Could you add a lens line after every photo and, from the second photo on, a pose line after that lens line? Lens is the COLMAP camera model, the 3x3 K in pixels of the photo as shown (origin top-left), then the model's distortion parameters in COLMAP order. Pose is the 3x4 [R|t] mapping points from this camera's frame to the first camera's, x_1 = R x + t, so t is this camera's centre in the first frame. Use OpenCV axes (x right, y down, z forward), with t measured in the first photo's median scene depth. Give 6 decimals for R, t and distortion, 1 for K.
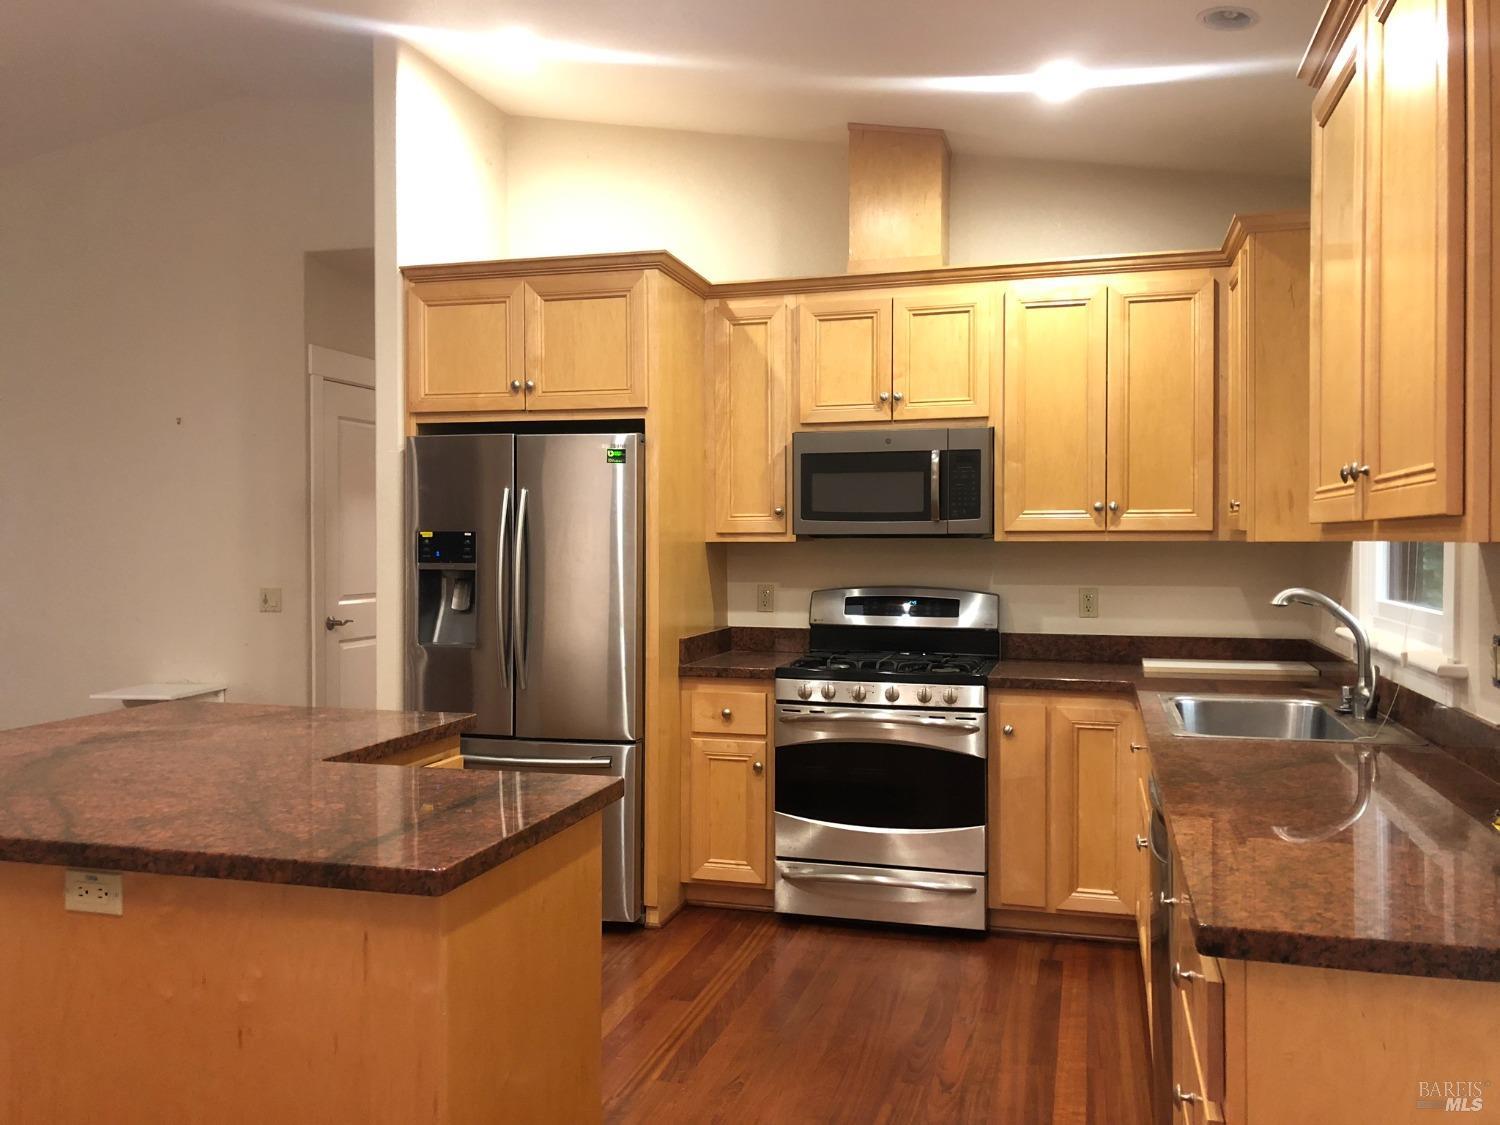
lens RADIAL K [[1217.5, 0, 753.9], [0, 1217.5, 561.0], [0, 0, 1]] dist [0.047196, -0.044389]
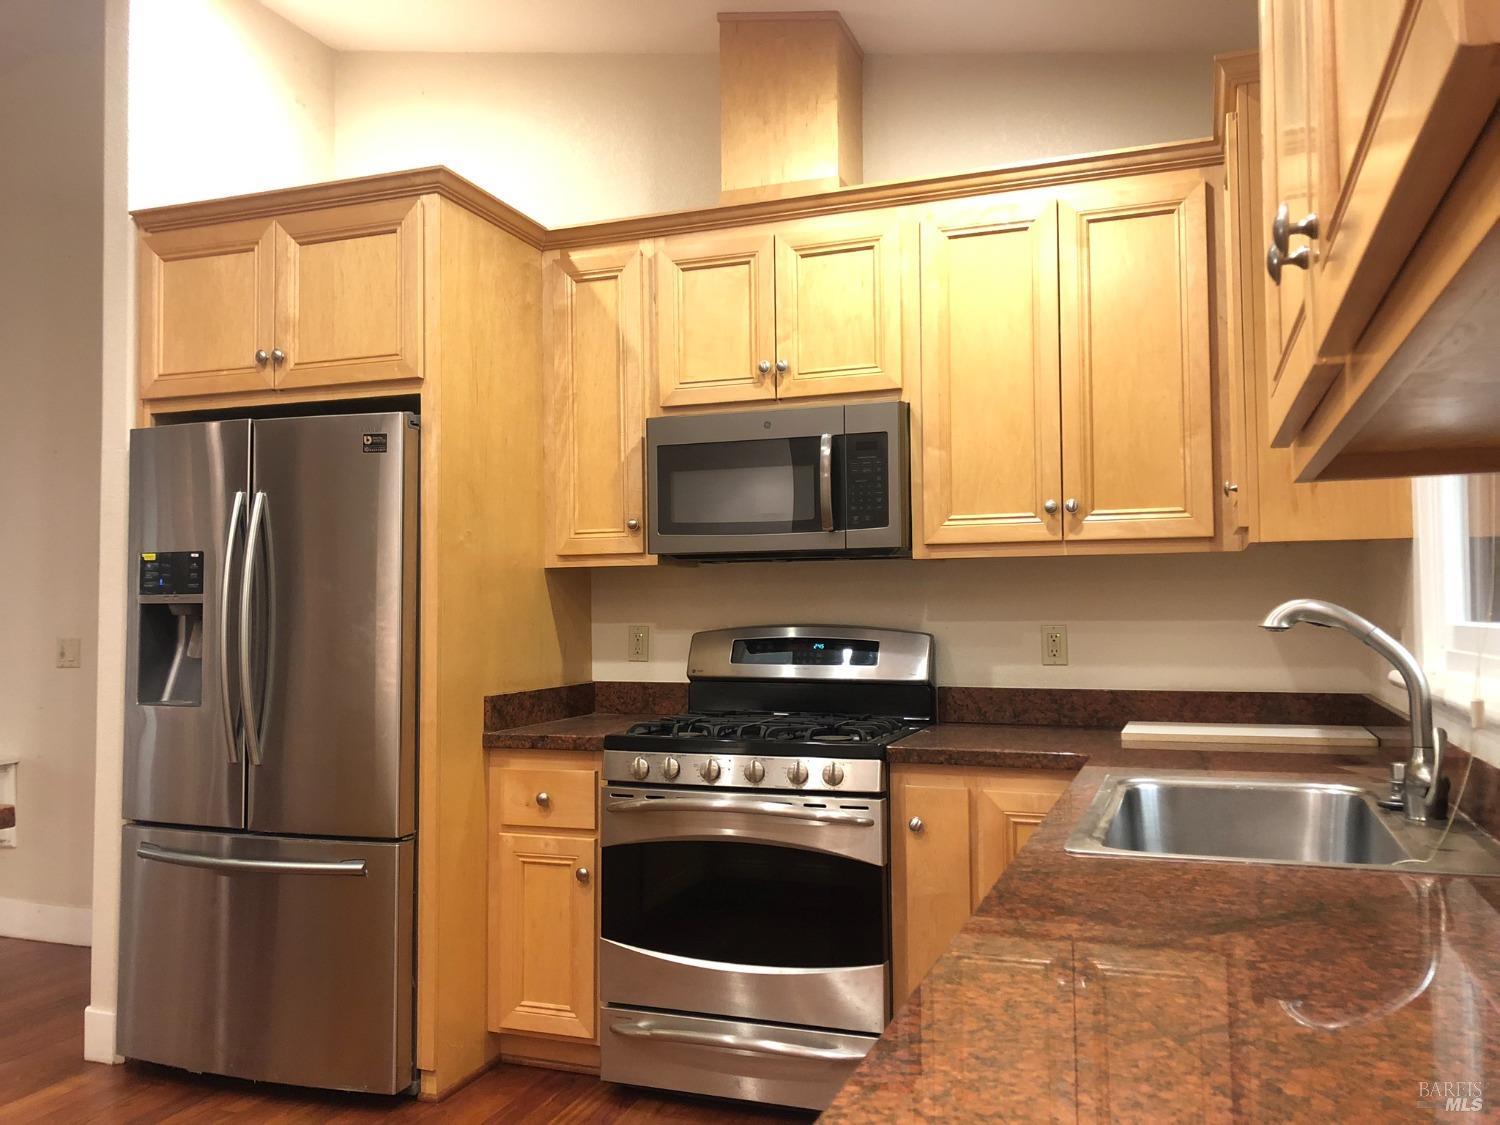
lens RADIAL K [[1217.5, 0, 753.7], [0, 1217.5, 565.2], [0, 0, 1]] dist [0.047196, -0.044389]
pose [[0.997057, -0.010659, -0.075924, 0.159735], [0.006596, 0.998543, -0.053565, 0.026171], [0.076384, 0.052907, 0.995674, 0.275396]]
